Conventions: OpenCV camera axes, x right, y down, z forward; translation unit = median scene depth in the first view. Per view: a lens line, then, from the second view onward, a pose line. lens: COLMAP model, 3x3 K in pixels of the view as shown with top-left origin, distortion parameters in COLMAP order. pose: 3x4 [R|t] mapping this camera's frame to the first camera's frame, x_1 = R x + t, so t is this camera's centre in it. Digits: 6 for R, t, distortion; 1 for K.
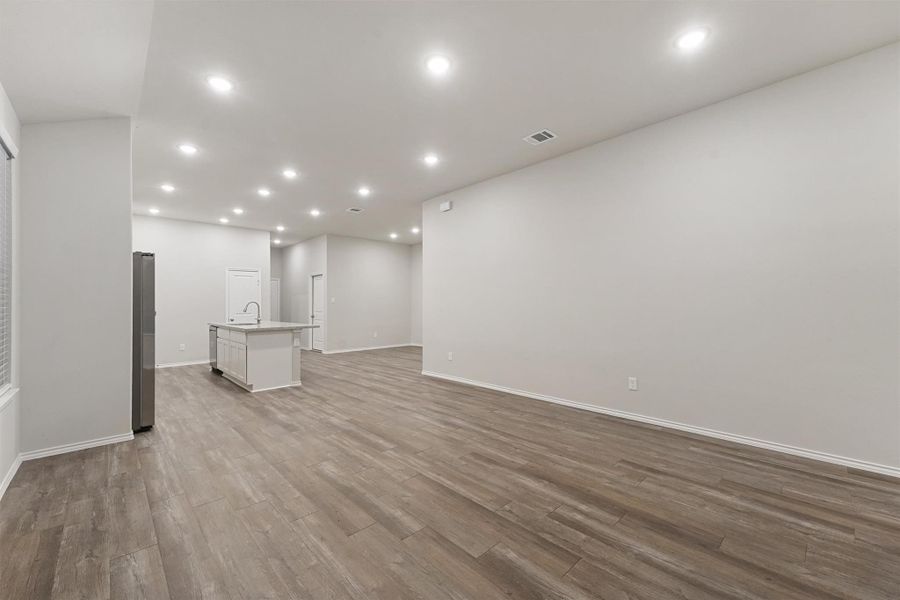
lens RADIAL K [[363.9, 0, 453.6], [0, 363.9, 301.4], [0, 0, 1]] dist [0.012423, -0.001198]
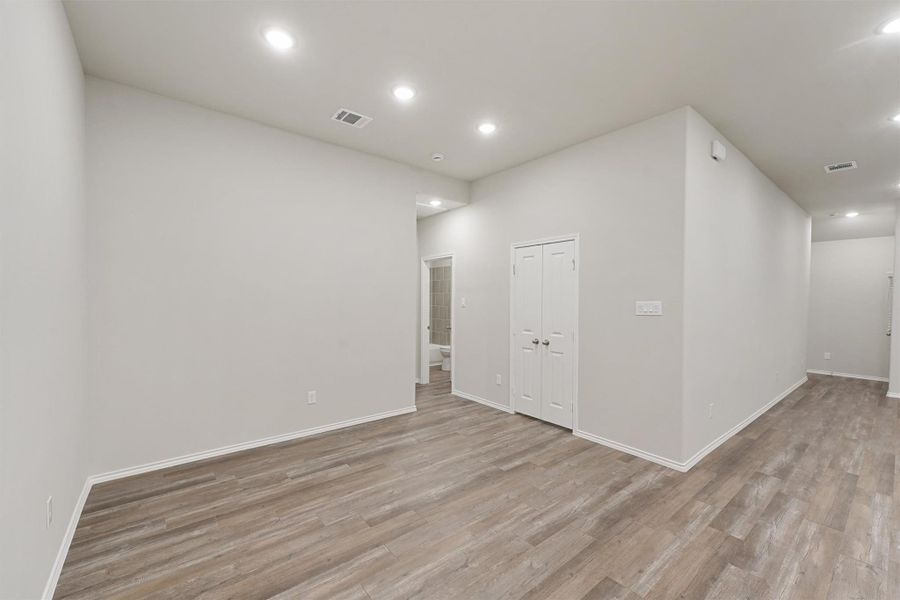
lens RADIAL K [[363.9, 0, 448.2], [0, 363.9, 296.3], [0, 0, 1]] dist [0.012423, -0.001198]
pose [[0.082011, 0.004647, 0.996621, -1.339939], [-0.030883, 0.999521, -0.002119, -0.049519], [-0.996153, -0.030605, 0.082115, 2.854968]]
